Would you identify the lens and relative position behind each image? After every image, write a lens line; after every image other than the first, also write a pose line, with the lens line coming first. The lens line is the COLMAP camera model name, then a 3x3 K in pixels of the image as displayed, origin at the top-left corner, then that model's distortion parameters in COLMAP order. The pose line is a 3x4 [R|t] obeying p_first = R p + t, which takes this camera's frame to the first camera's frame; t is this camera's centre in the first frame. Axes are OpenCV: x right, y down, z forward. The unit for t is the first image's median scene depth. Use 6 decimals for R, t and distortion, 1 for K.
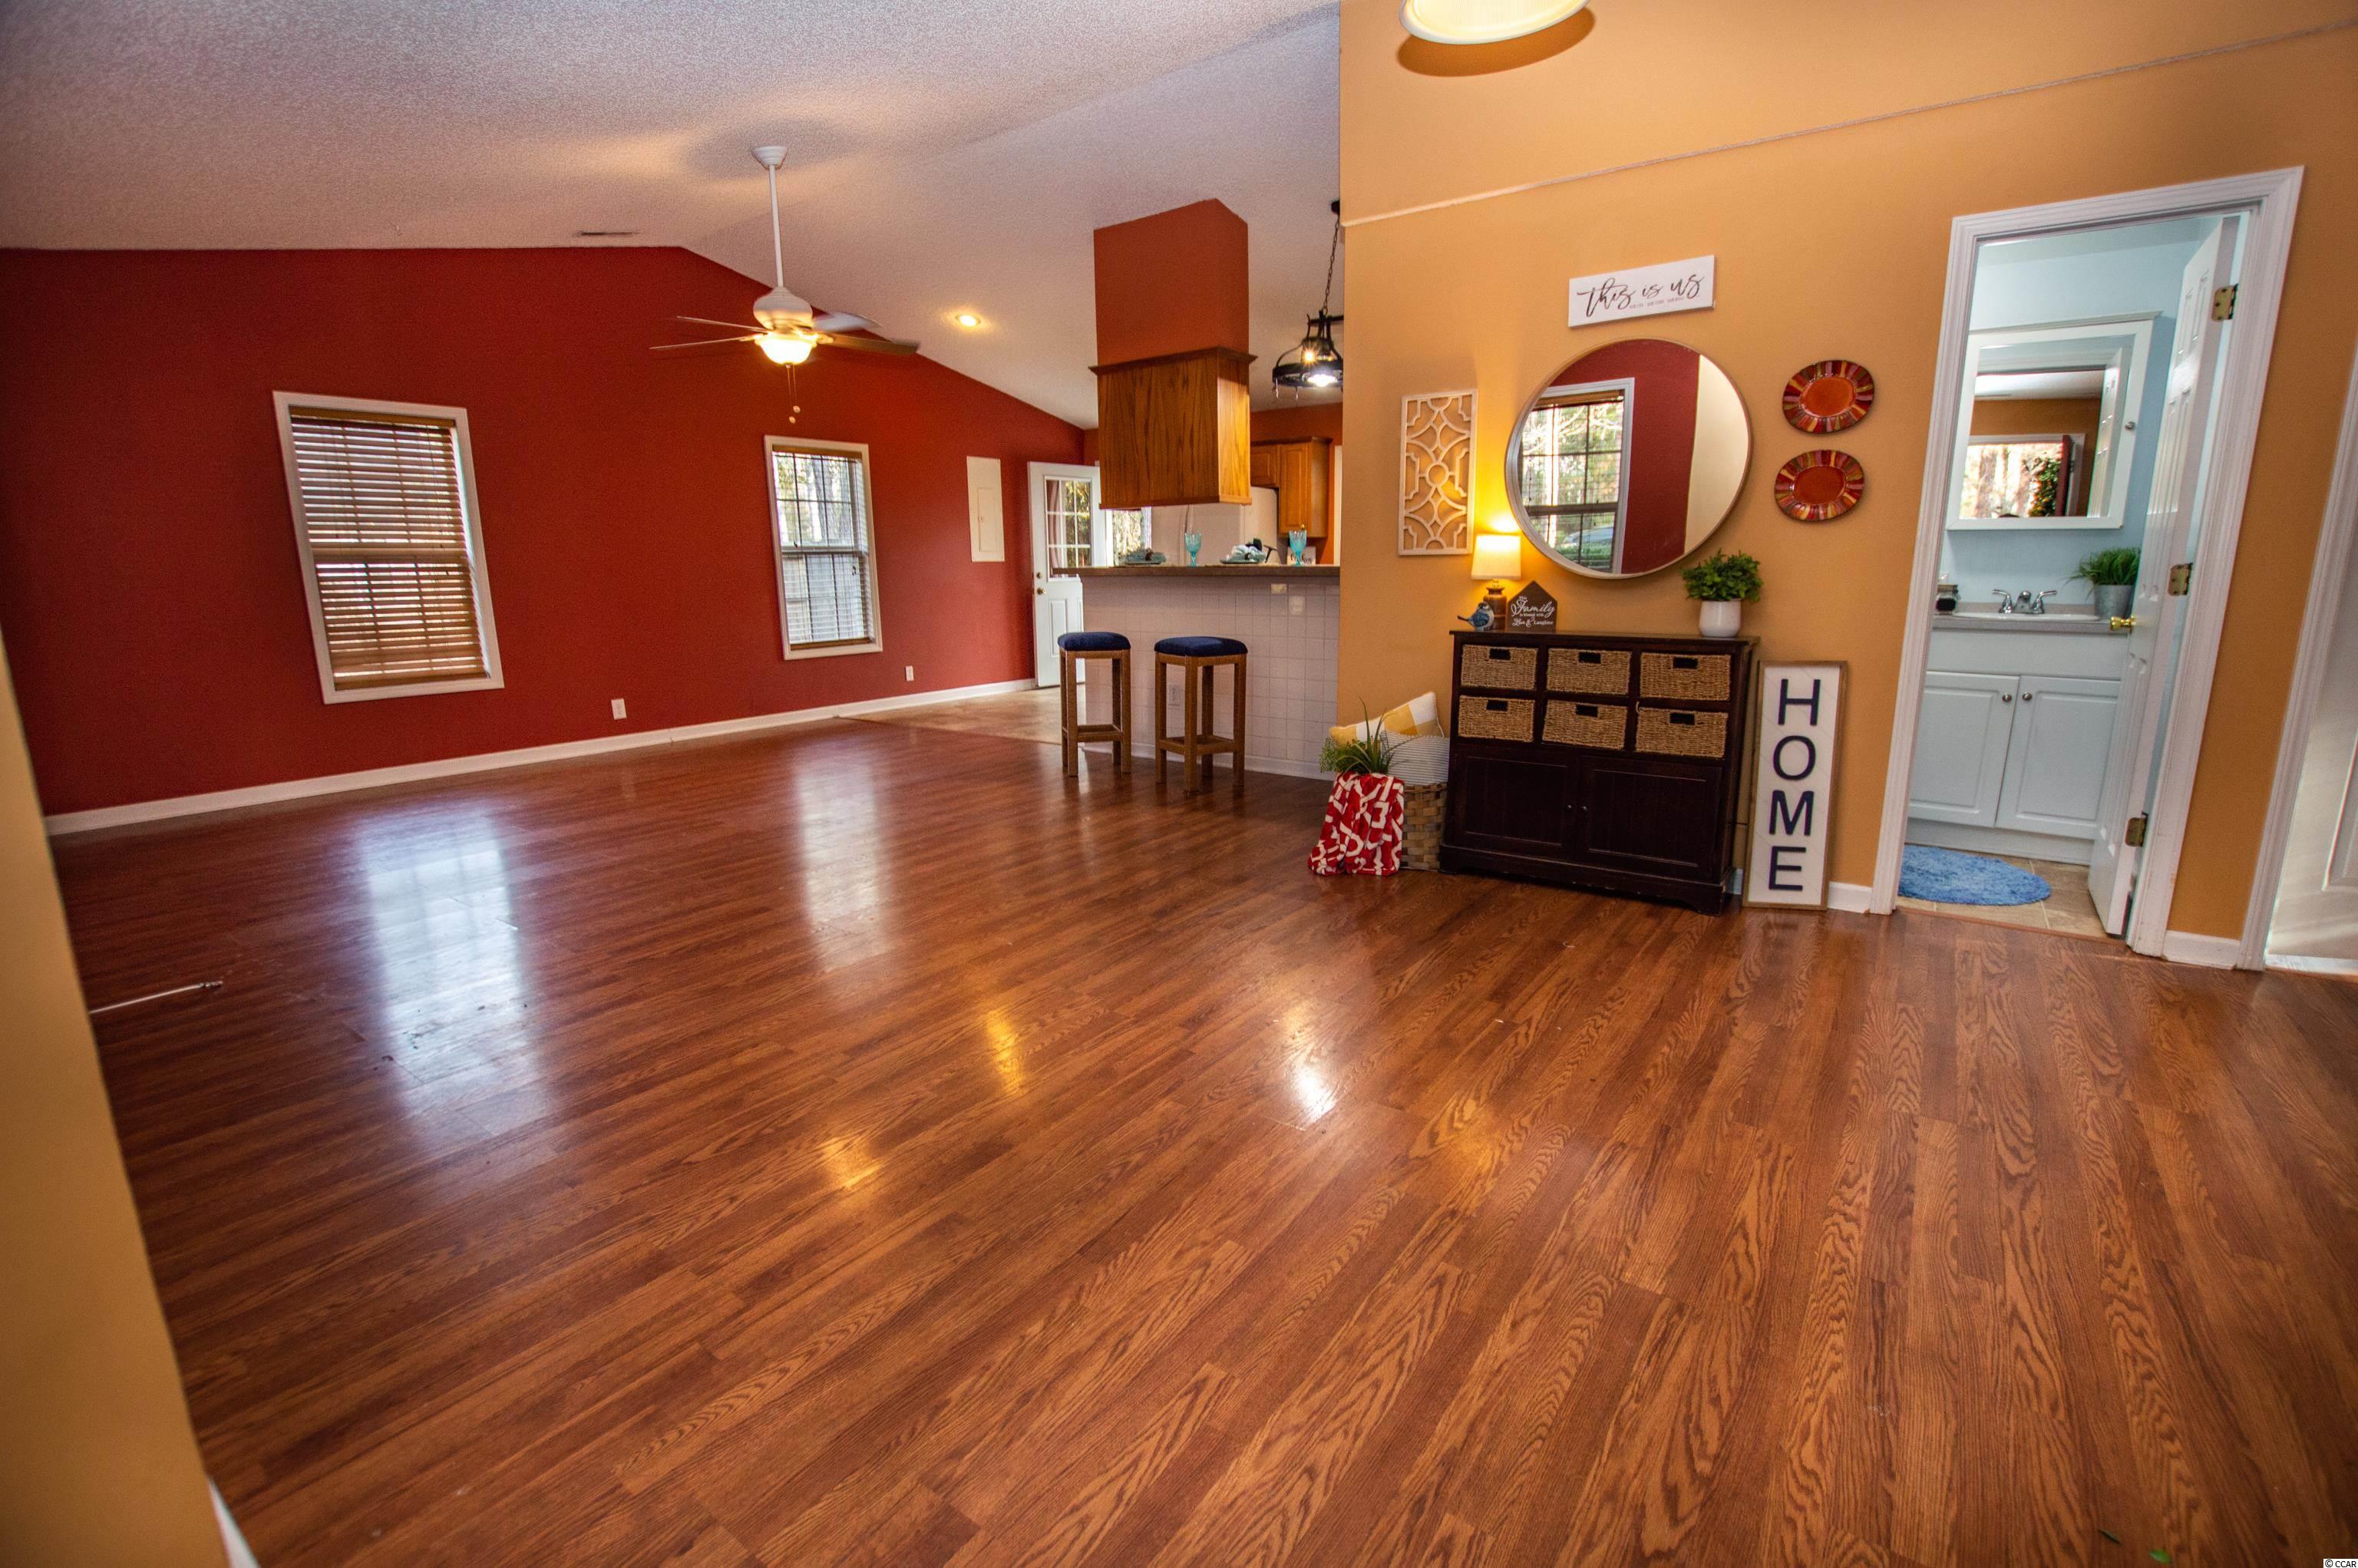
lens RADIAL K [[1050.2, 0, 1186.4], [0, 1050.2, 782.1], [0, 0, 1]] dist [-0.032459, 0.004226]
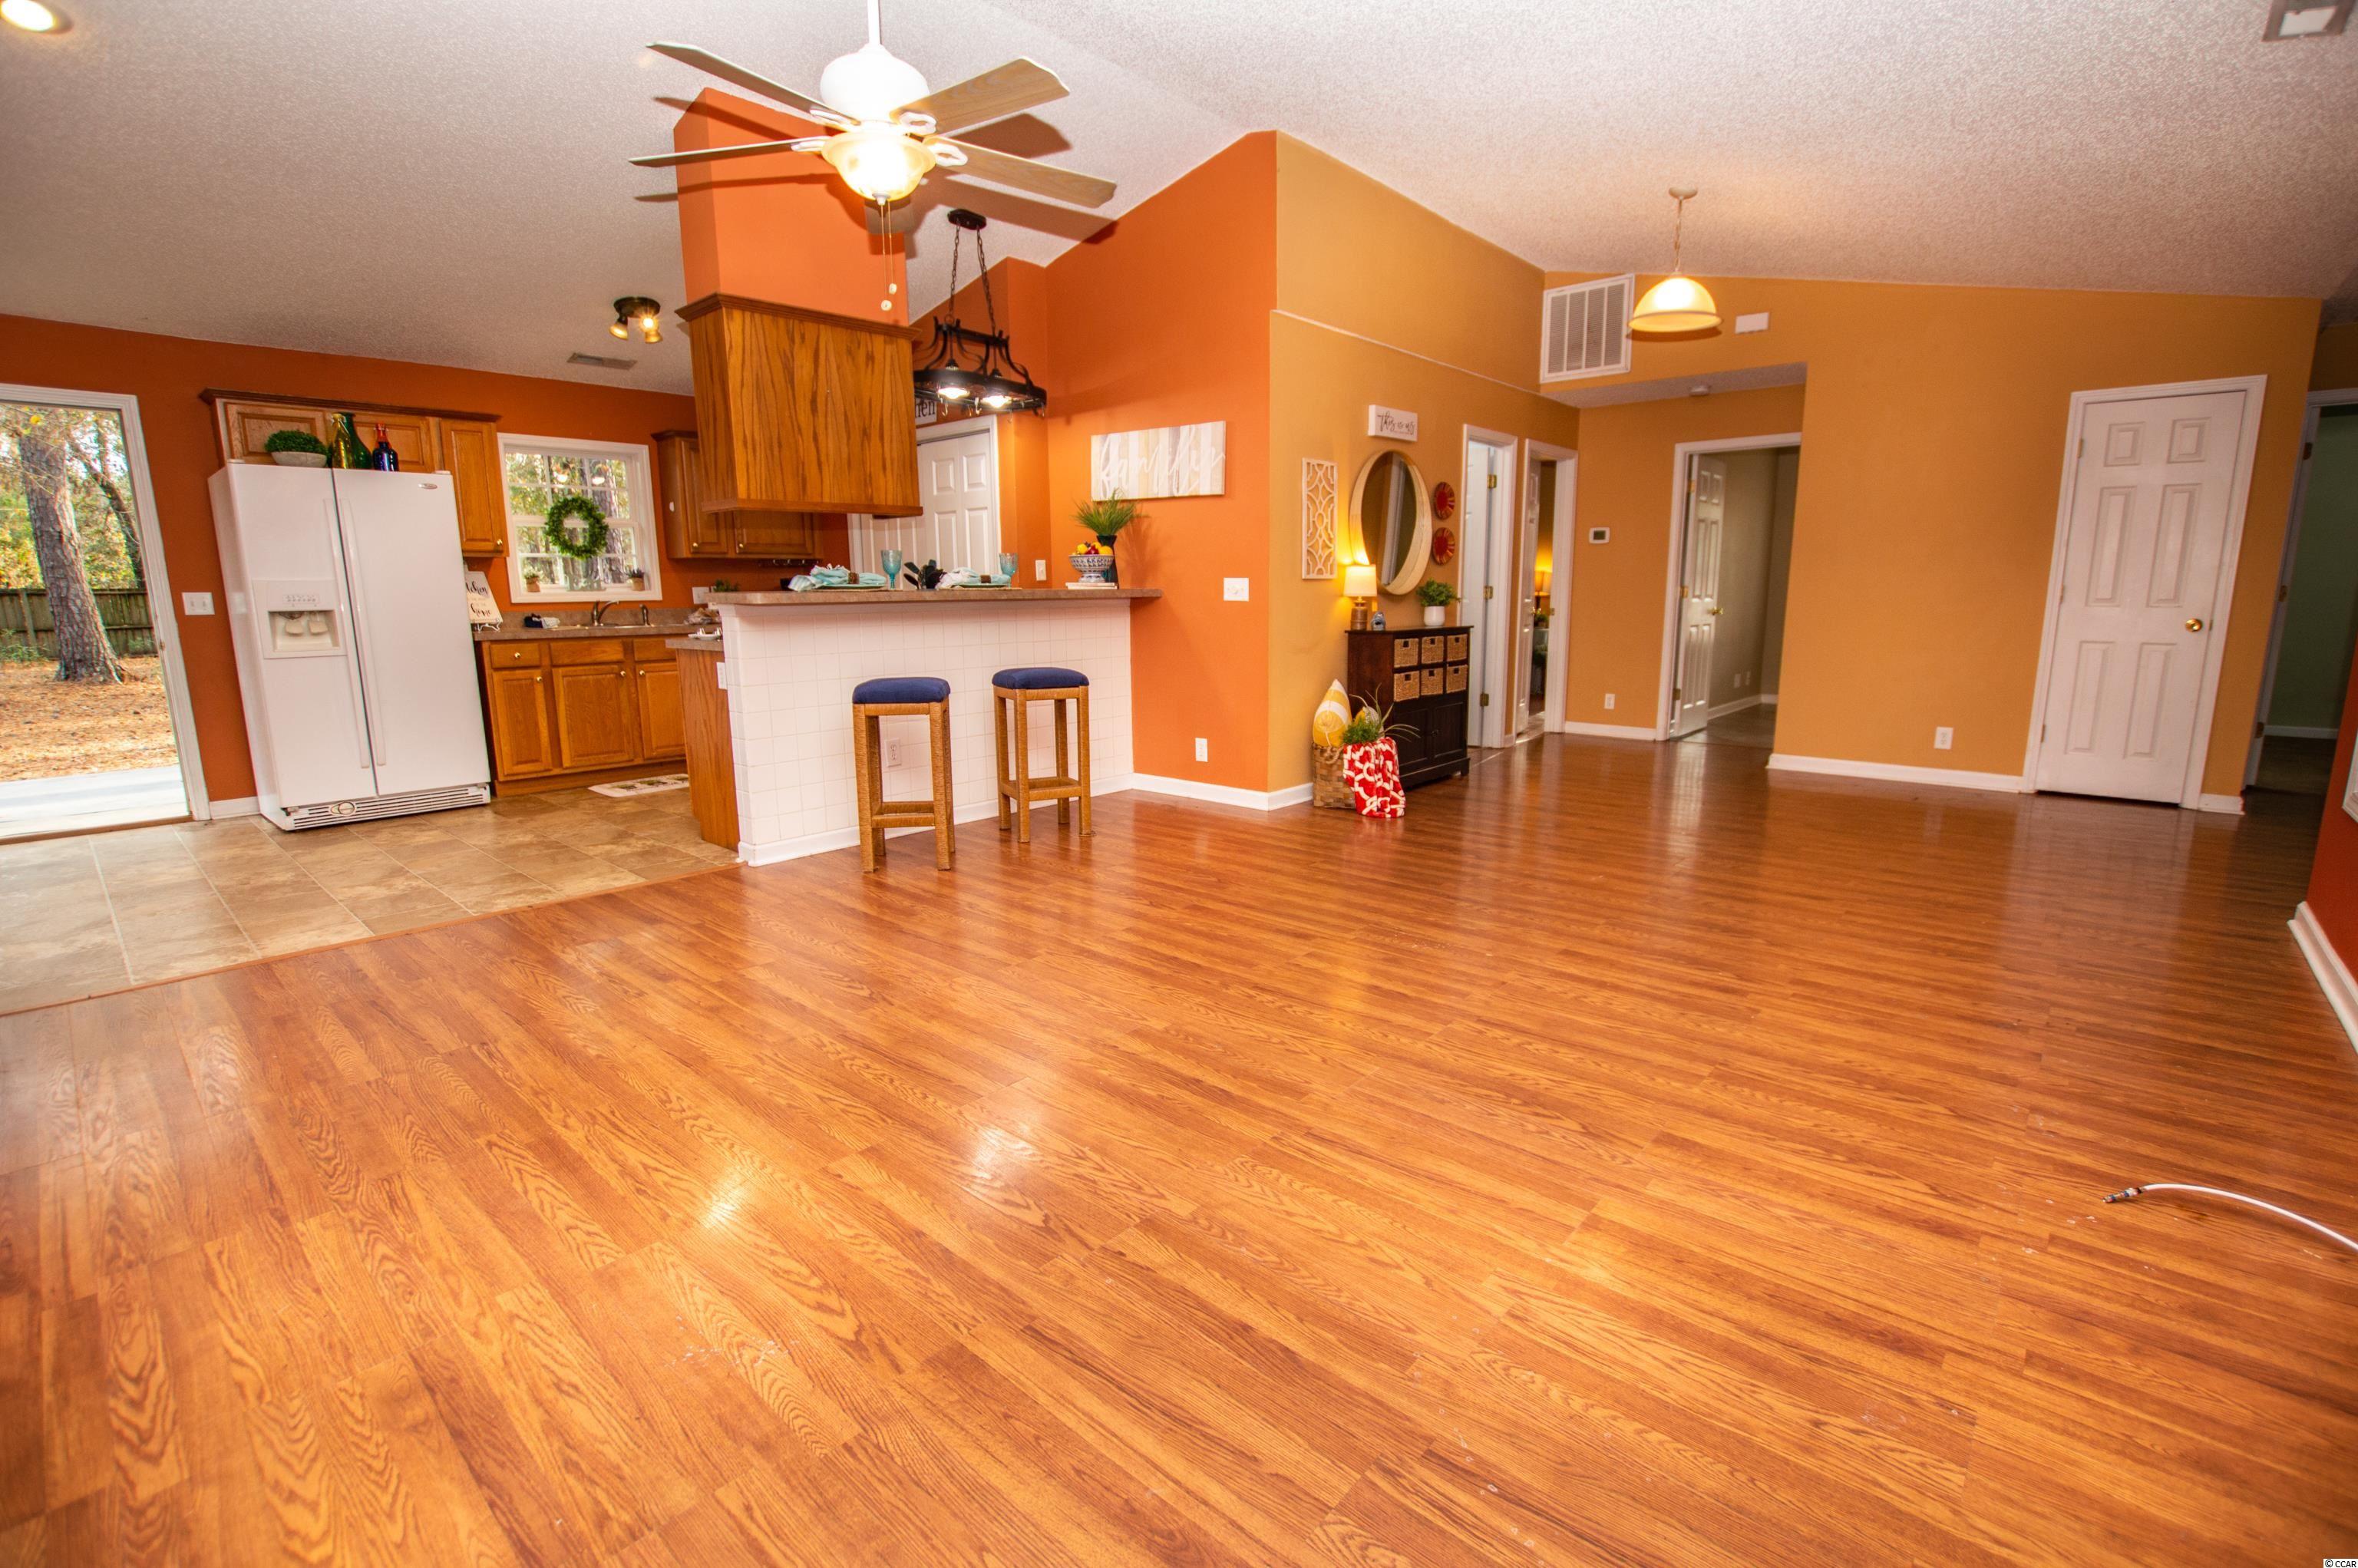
lens RADIAL K [[1050.2, 0, 1186.4], [0, 1050.2, 782.1], [0, 0, 1]] dist [-0.032459, 0.004226]
pose [[0.103980, -0.172188, 0.979561, -1.238052], [0.208964, 0.966698, 0.147745, -0.214615], [-0.972380, 0.189331, 0.136499, 1.108355]]
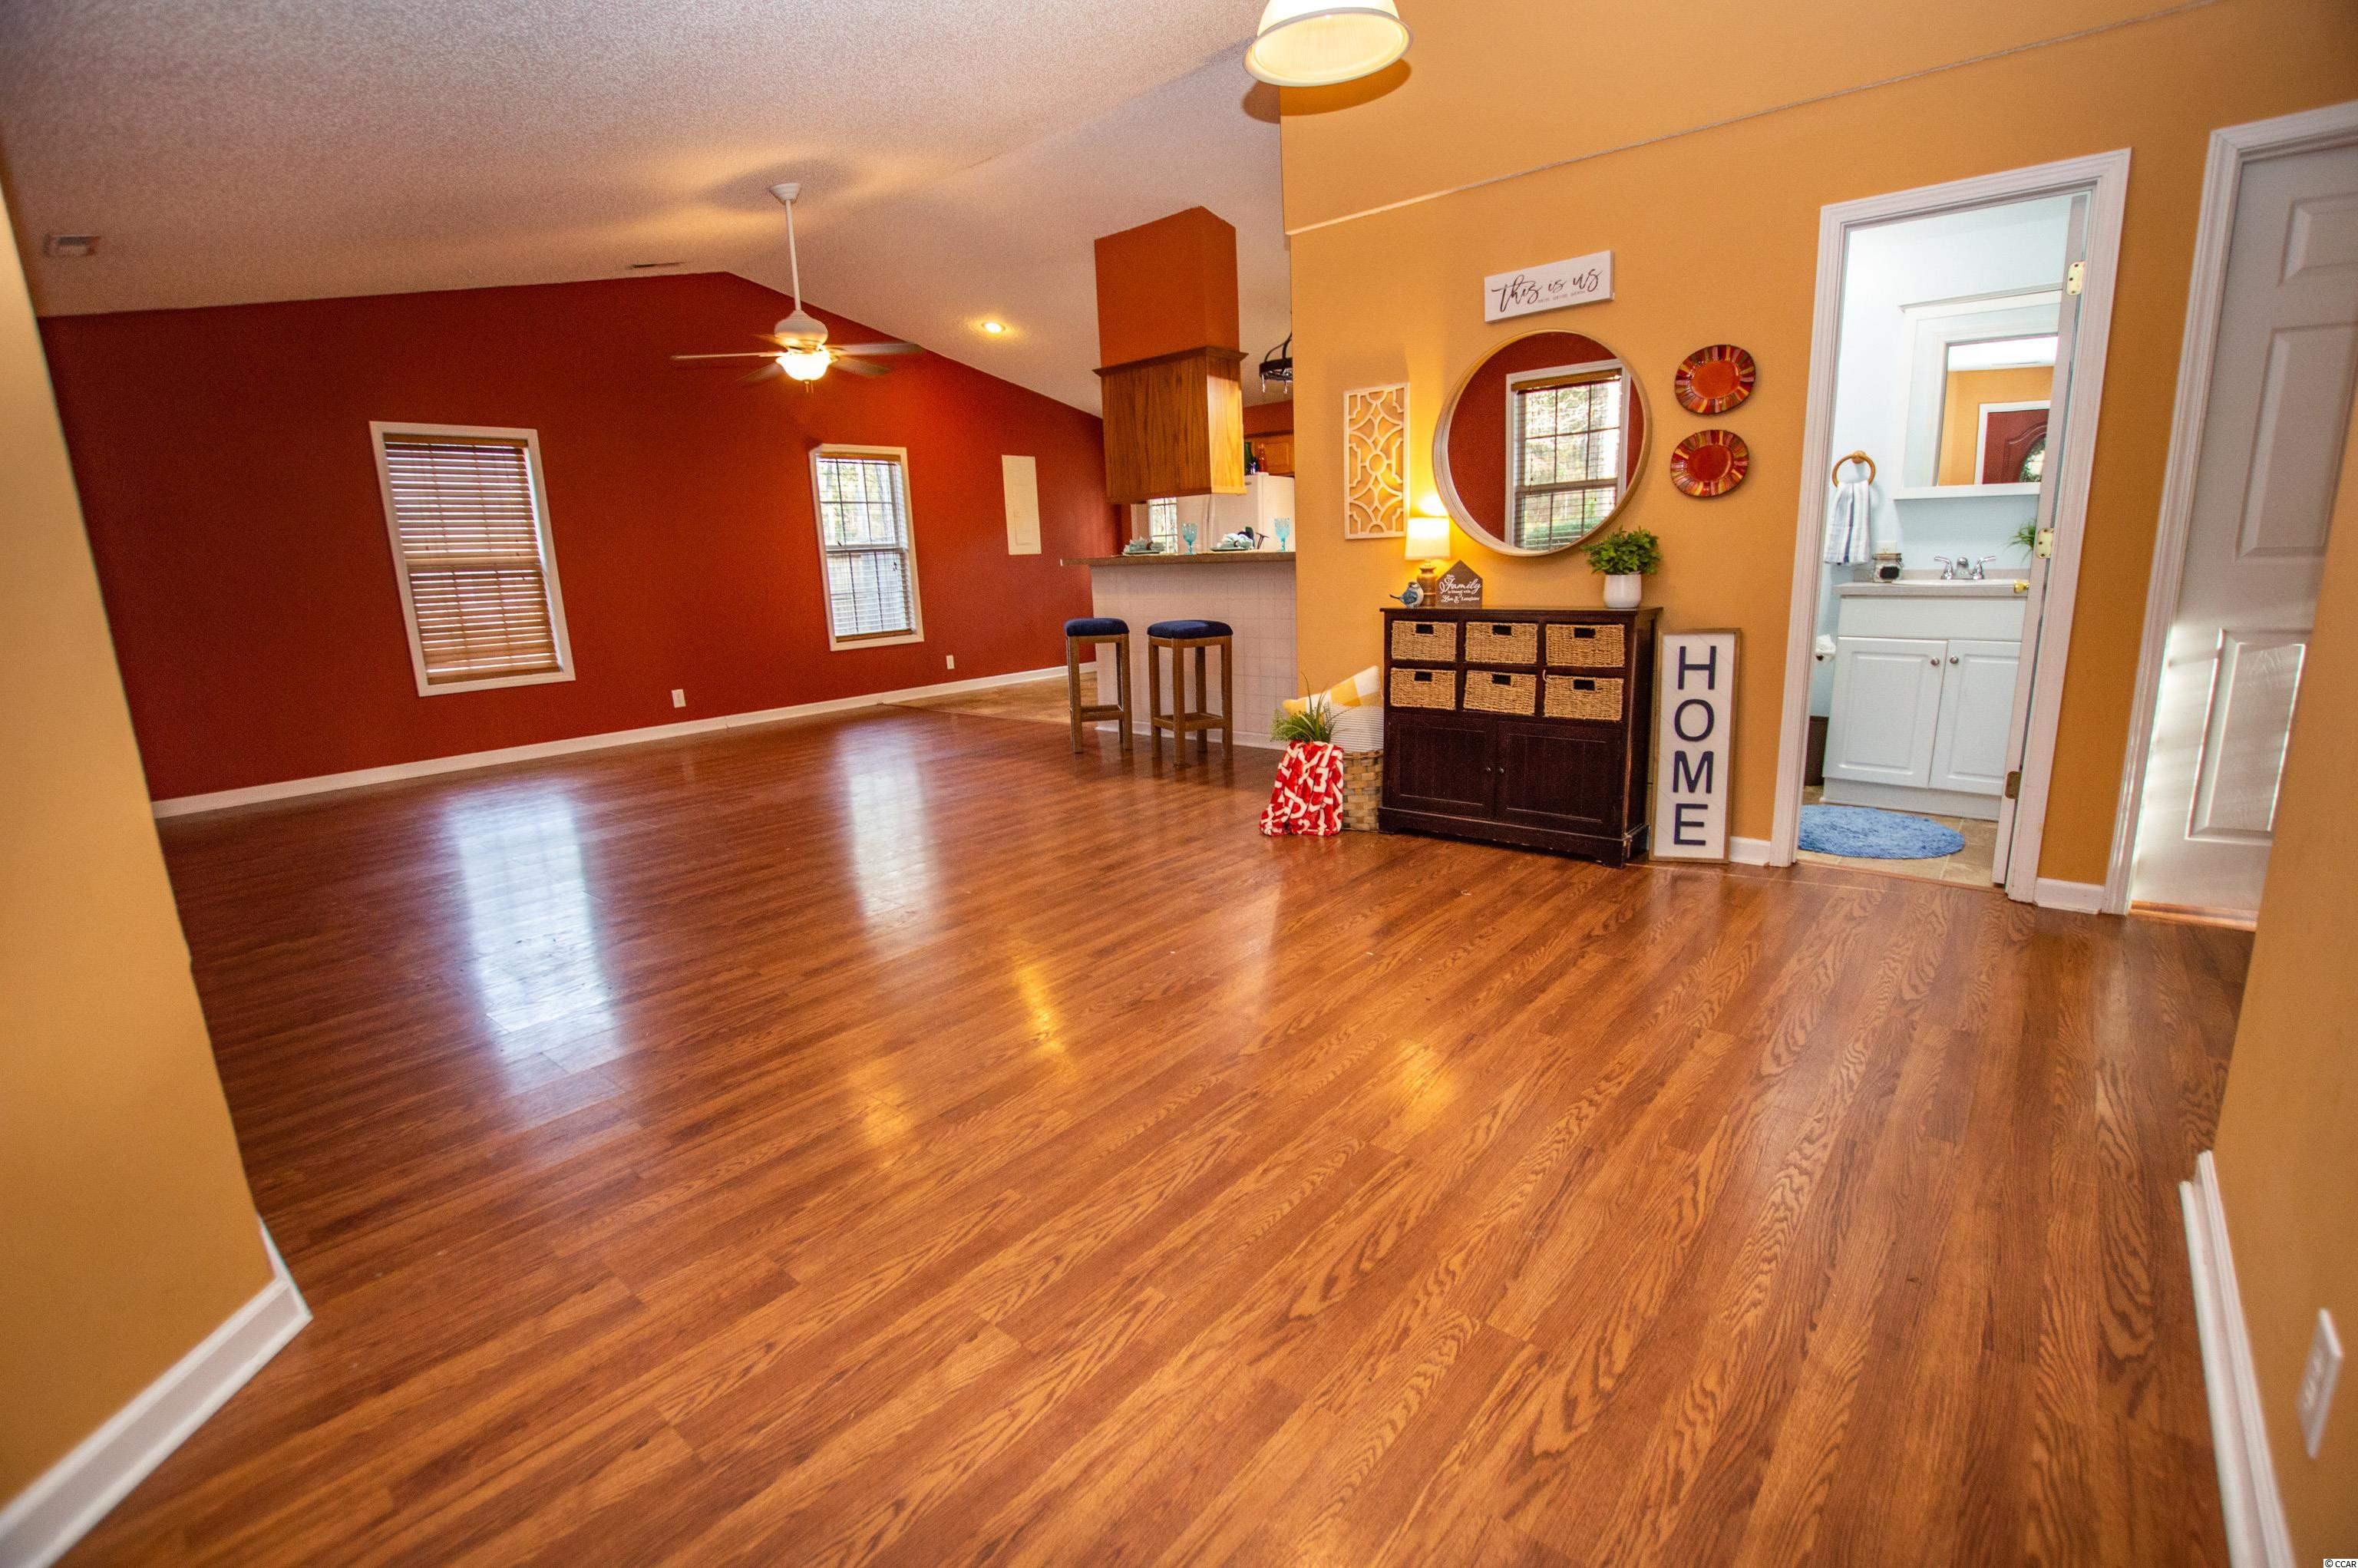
lens RADIAL K [[1050.8, 0, 1188.1], [0, 1050.8, 783.4], [0, 0, 1]] dist [-0.033666, 0.004459]
pose [[0.996819, -0.009119, -0.079174, 0.136507], [0.010067, 0.999882, 0.011593, 0.021435], [0.079059, -0.012353, 0.996793, -0.096153]]
